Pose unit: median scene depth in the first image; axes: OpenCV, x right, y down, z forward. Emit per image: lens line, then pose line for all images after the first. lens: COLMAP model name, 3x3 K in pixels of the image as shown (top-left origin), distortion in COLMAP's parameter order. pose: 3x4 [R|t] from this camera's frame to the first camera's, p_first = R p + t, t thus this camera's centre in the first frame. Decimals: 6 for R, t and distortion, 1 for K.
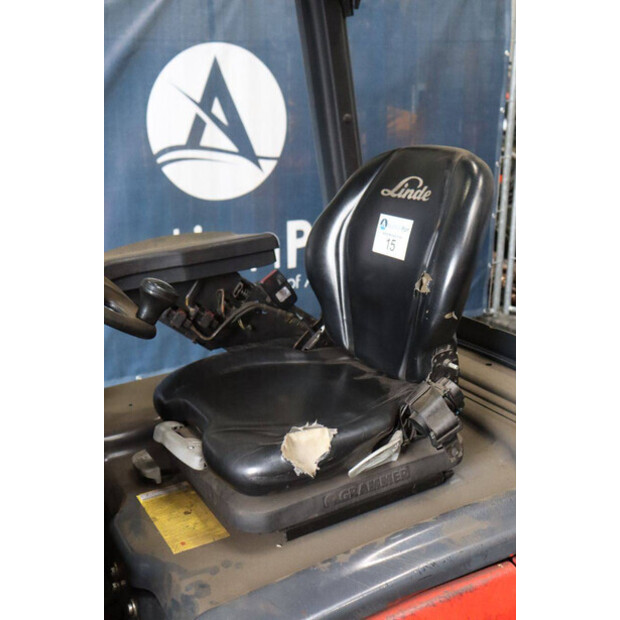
lens RADIAL K [[755.8, 0, 310.0], [0, 755.8, 310.0], [0, 0, 1]] dist [0.007988, 0.030695]
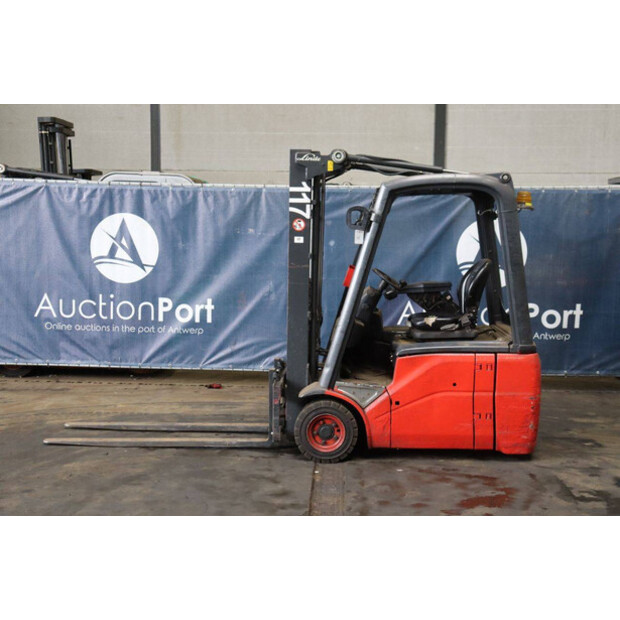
lens RADIAL K [[867.5, 0, 310.0], [0, 867.5, 310.0], [0, 0, 1]] dist [0.070383, 0.053012]
pose [[0.861882, 0.079970, -0.500764, 1.363997], [-0.167829, 0.976822, -0.132861, 0.645898], [0.478533, 0.198553, 0.855326, -2.629397]]
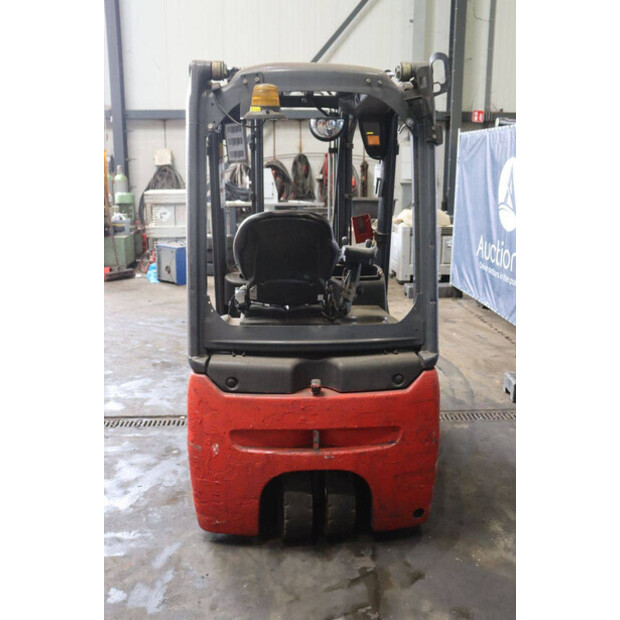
lens RADIAL K [[629.8, 0, 310.0], [0, 629.8, 310.0], [0, 0, 1]] dist [-0.070885, 0.020977]
pose [[-0.426354, 0.209325, -0.880003, 1.550502], [-0.247398, 0.908778, 0.336032, -0.498052], [0.870067, 0.360979, -0.335675, 1.513960]]
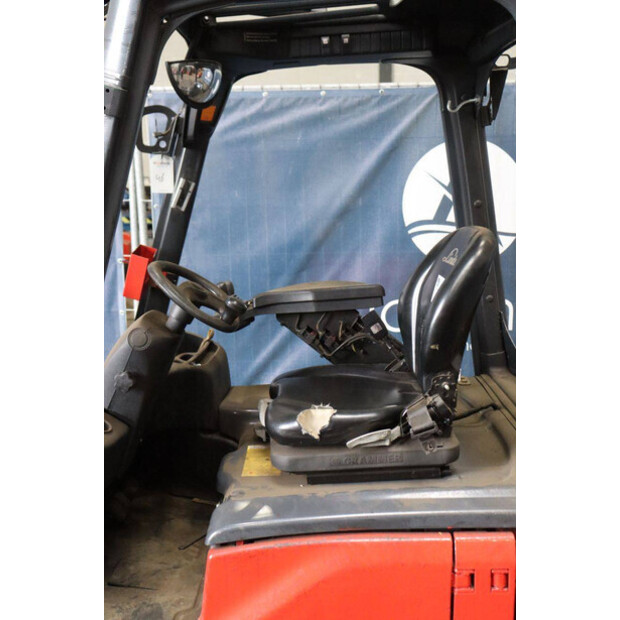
lens RADIAL K [[723.3, 0, 310.0], [0, 723.3, 310.0], [0, 0, 1]] dist [-0.009930, 0.009744]
pose [[0.877014, 0.094948, -0.470990, 0.443609], [-0.136505, 0.989124, -0.054782, 0.032832], [0.460666, 0.112337, 0.880436, -0.204993]]
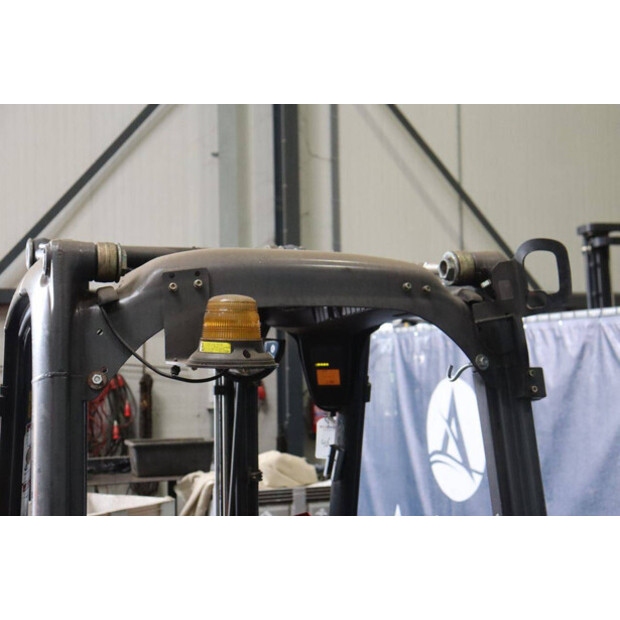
lens RADIAL K [[1014.2, 0, 311.6], [0, 1014.2, 292.4], [0, 0, 1]] dist [0.280485, 0.063528]
pose [[-0.140869, -0.058500, -0.988298, 1.334336], [-0.255577, 0.966565, -0.020784, -0.466453], [0.956471, 0.249658, -0.151110, 1.030817]]
